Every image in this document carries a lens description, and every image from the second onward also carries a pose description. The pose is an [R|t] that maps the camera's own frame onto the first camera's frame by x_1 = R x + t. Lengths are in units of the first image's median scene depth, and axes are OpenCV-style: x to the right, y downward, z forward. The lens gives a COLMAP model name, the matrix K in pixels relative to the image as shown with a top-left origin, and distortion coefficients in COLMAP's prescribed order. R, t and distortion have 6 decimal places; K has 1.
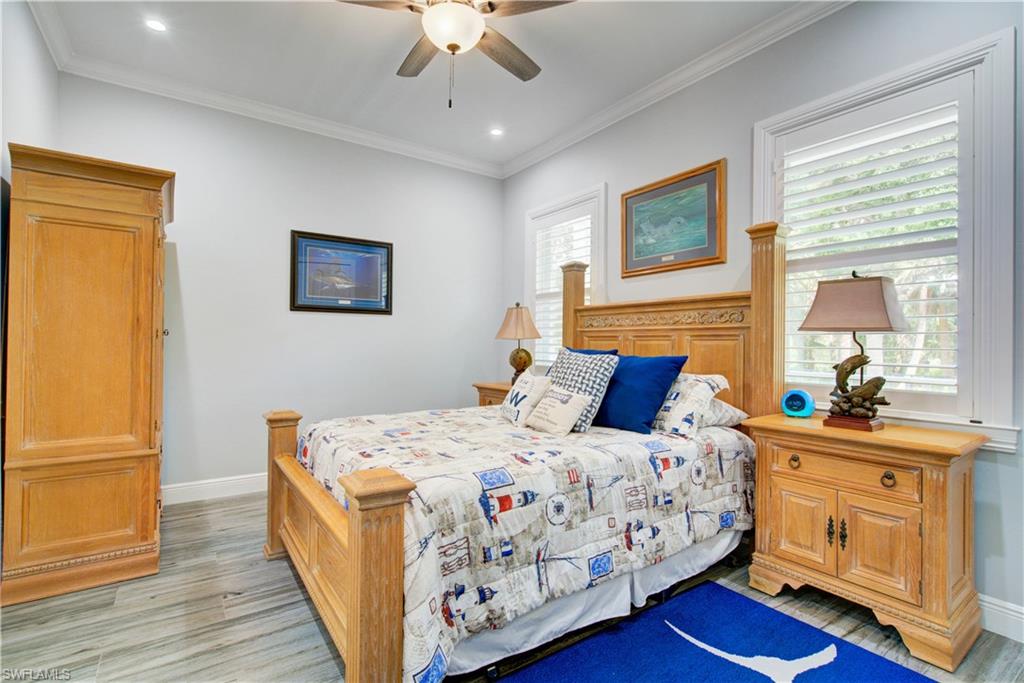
lens RADIAL K [[475.4, 0, 506.0], [0, 475.4, 340.3], [0, 0, 1]] dist [0.003798, -0.001913]
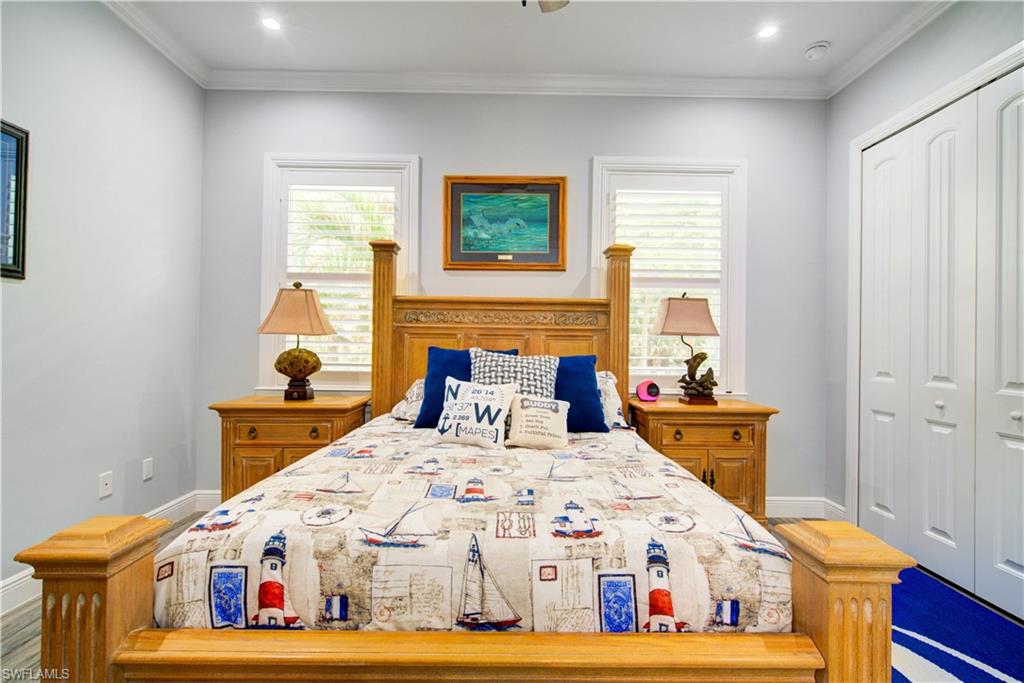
lens RADIAL K [[475.4, 0, 513.4], [0, 475.4, 339.2], [0, 0, 1]] dist [0.003798, -0.001913]
pose [[0.558154, 0.007358, 0.829705, -0.525912], [-0.014798, 0.999890, 0.001088, -0.001537], [-0.829606, -0.012885, 0.558201, 0.468513]]
